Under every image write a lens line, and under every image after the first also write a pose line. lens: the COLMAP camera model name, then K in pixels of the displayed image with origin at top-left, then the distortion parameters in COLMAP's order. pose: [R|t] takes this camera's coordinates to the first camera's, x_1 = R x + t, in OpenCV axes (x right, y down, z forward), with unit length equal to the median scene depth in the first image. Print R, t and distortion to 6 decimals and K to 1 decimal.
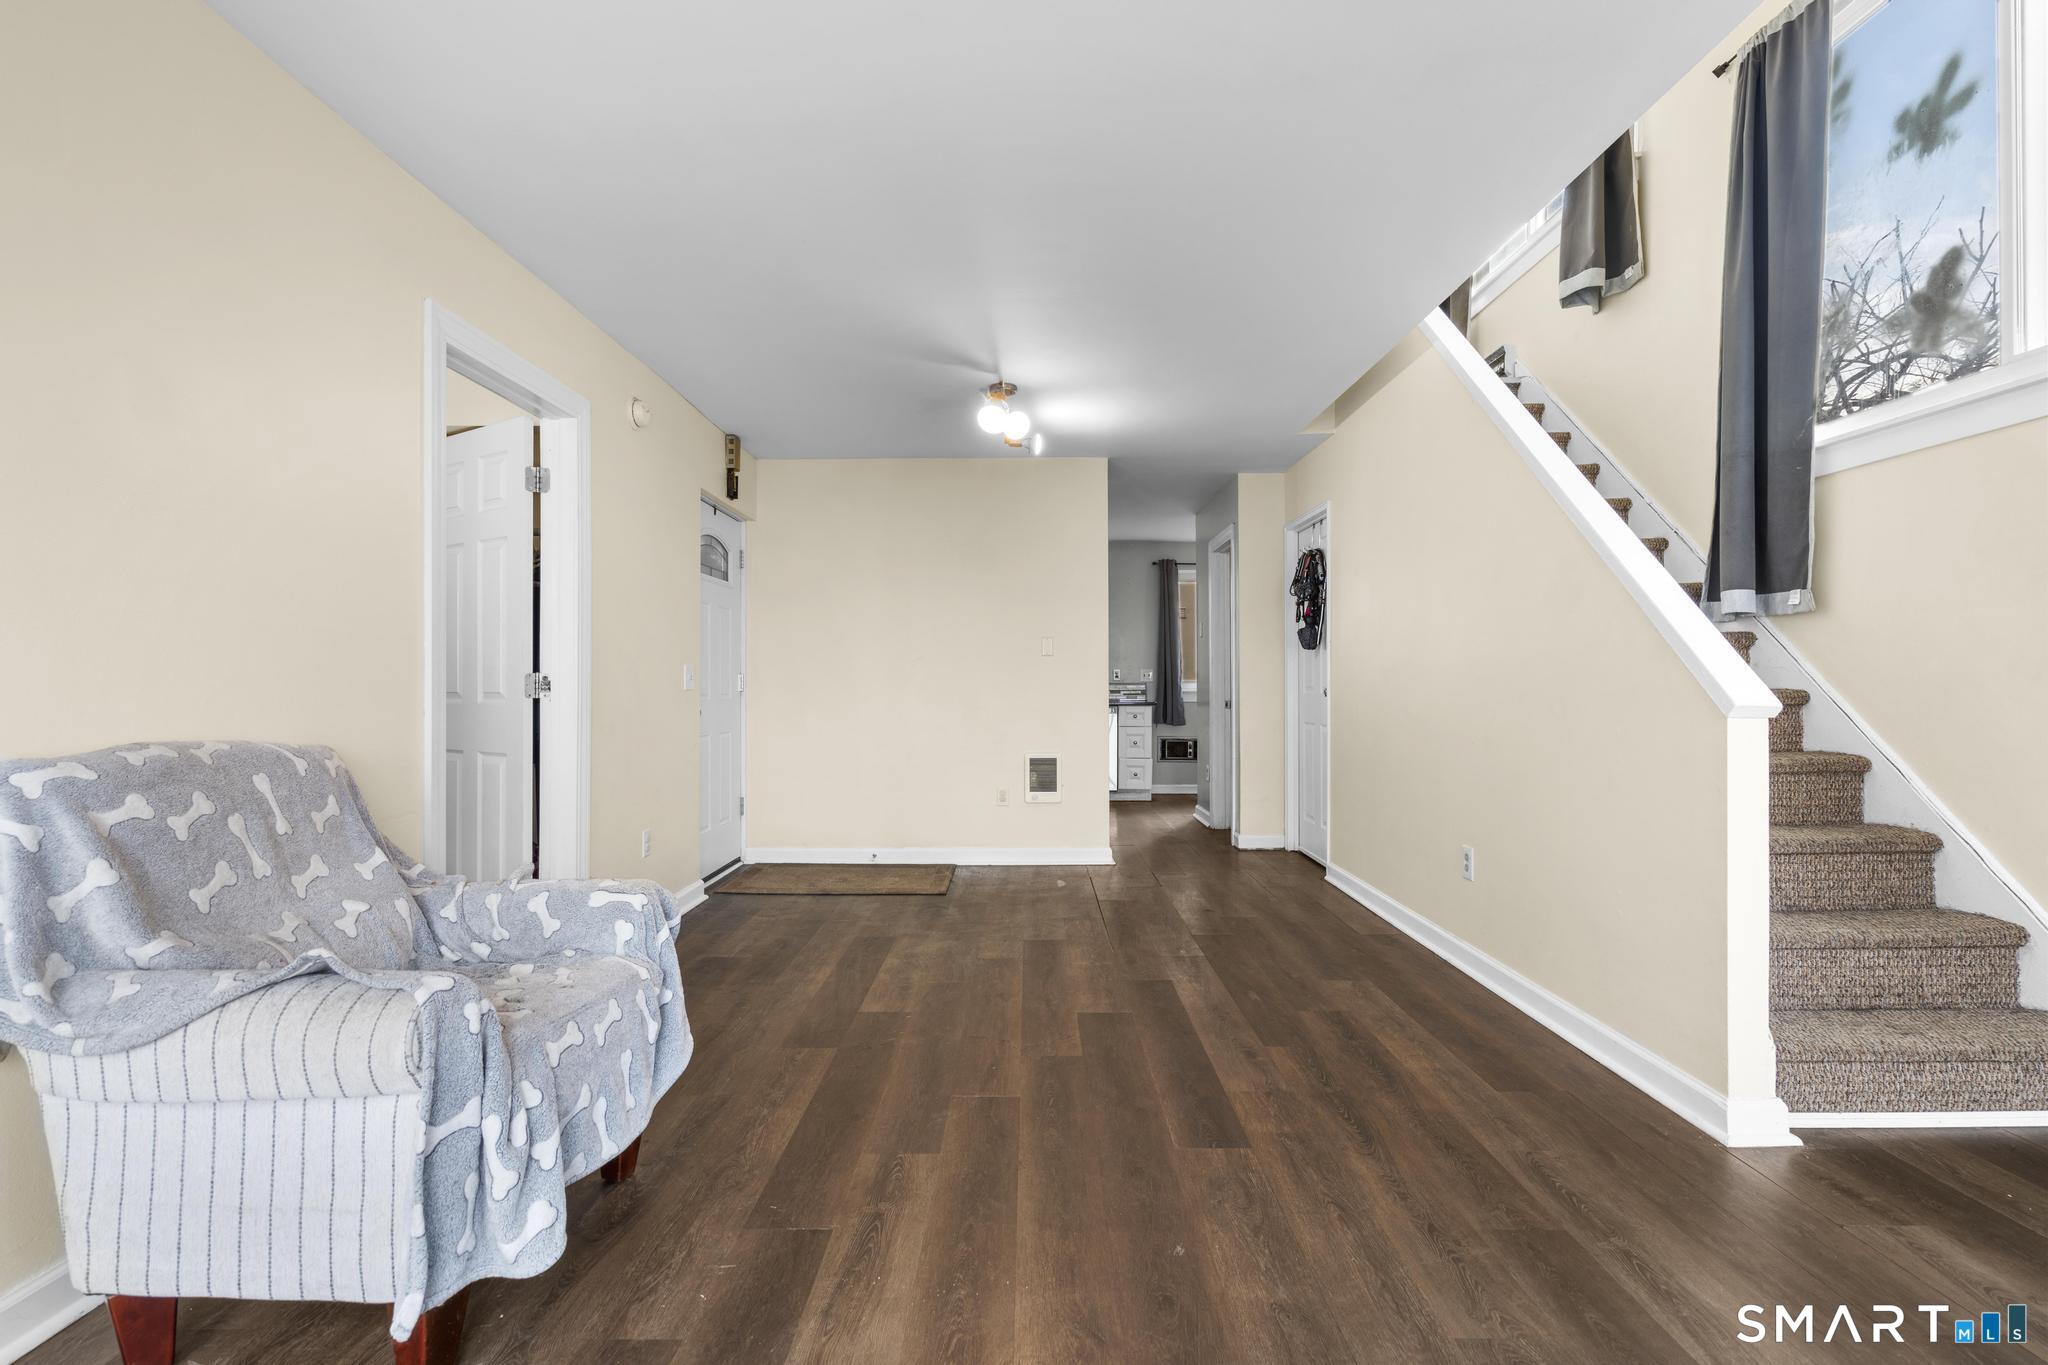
lens RADIAL K [[914.8, 0, 1020.6], [0, 914.8, 685.8], [0, 0, 1]] dist [-0.007606, 0.002318]
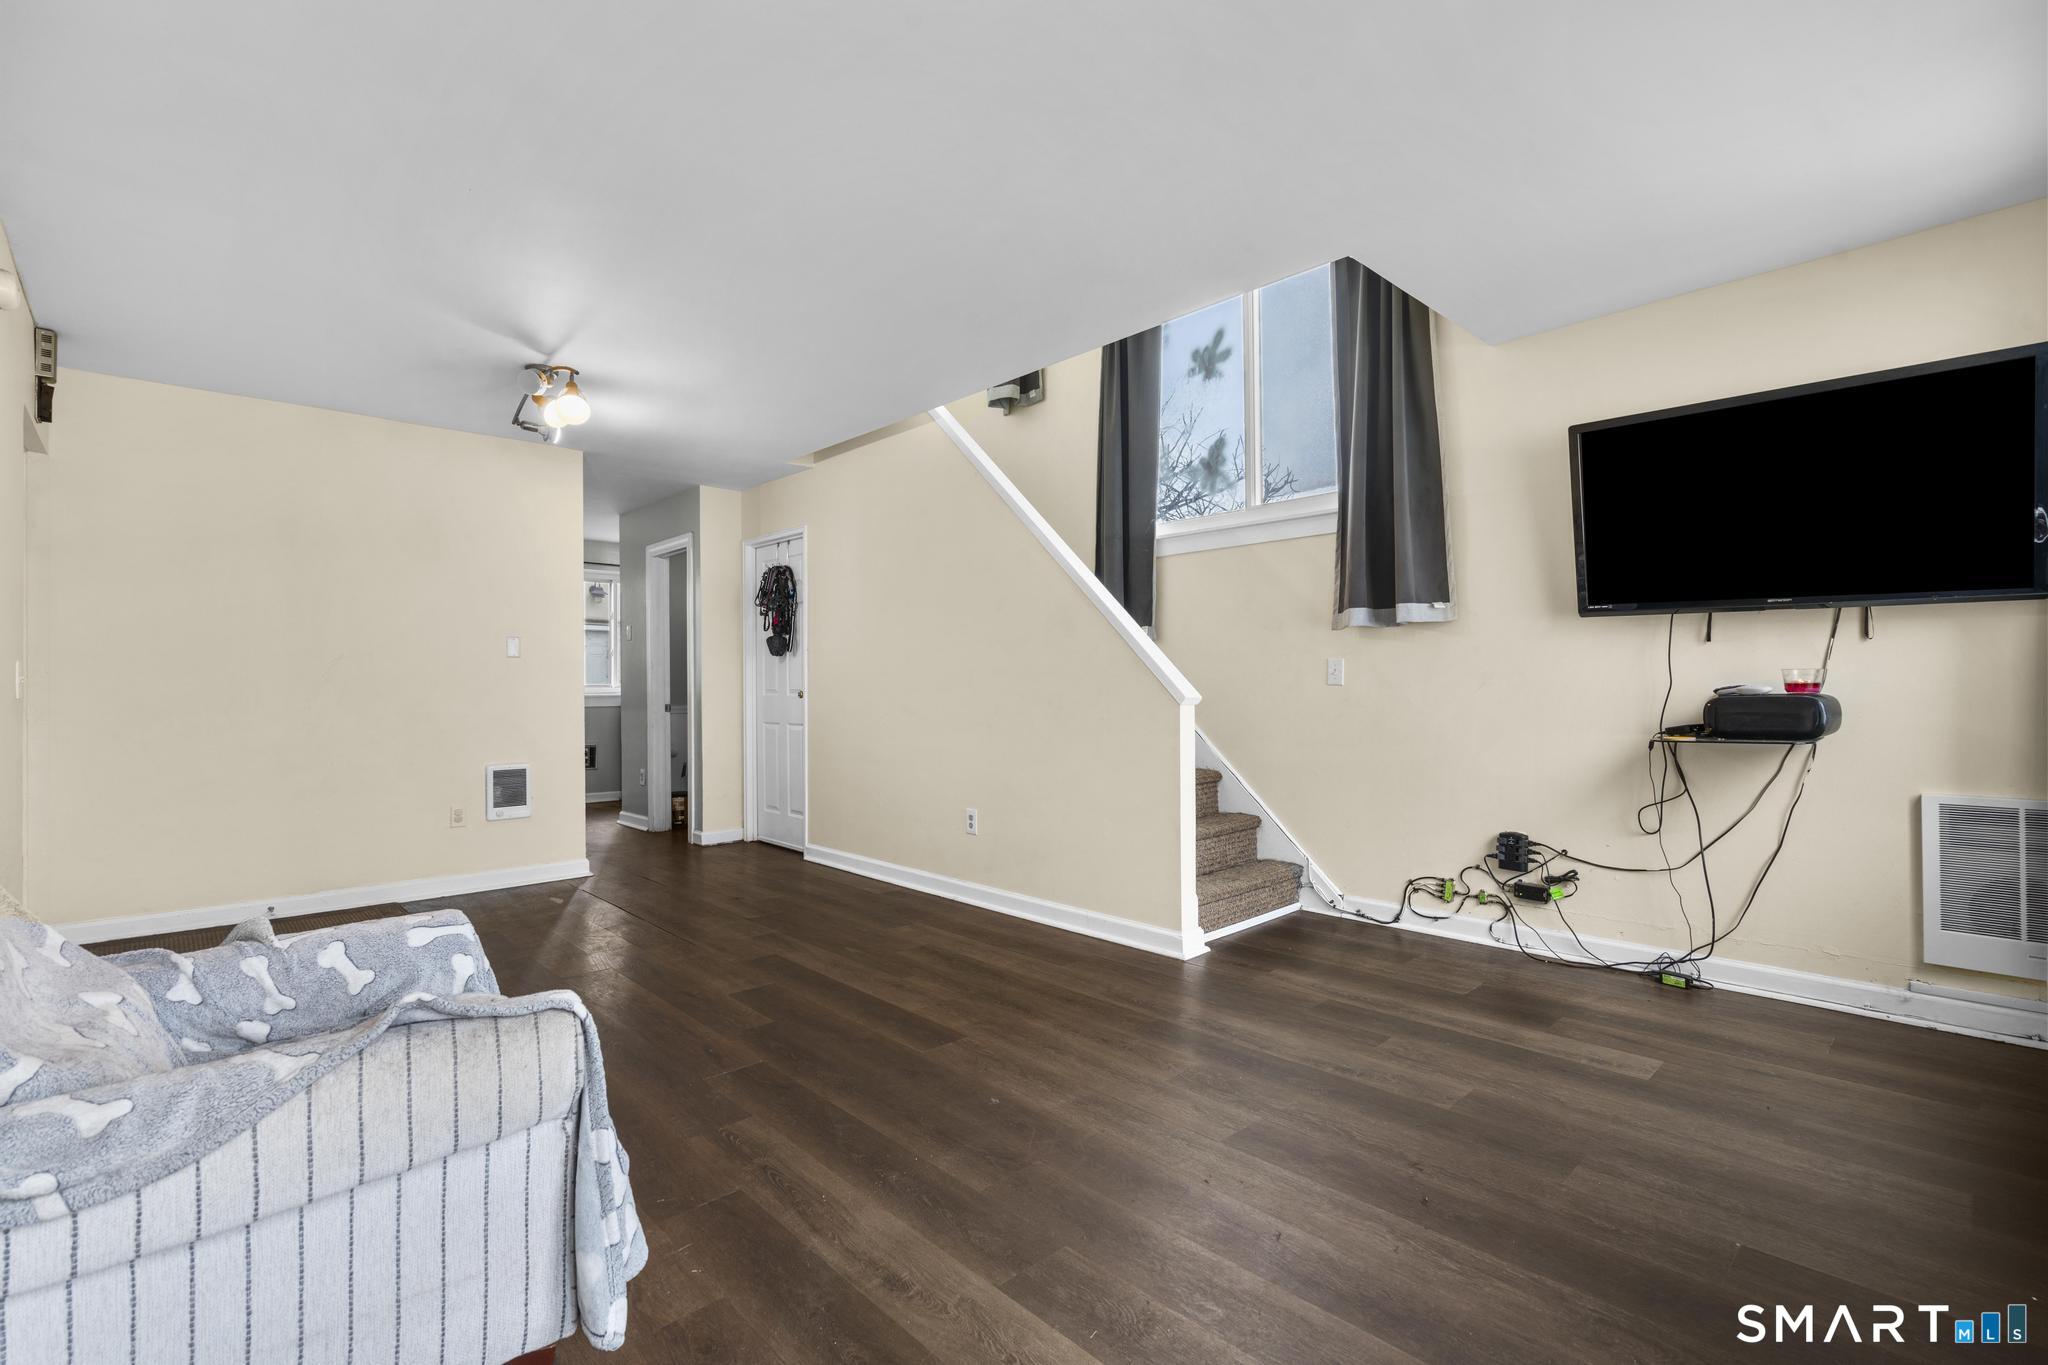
lens RADIAL K [[914.8, 0, 1020.6], [0, 914.8, 685.8], [0, 0, 1]] dist [-0.007606, 0.002318]
pose [[0.723704, -0.002040, 0.690107, -0.467467], [0.005075, 0.999984, -0.002366, 0.001366], [-0.690092, 0.005215, 0.723703, -0.010803]]
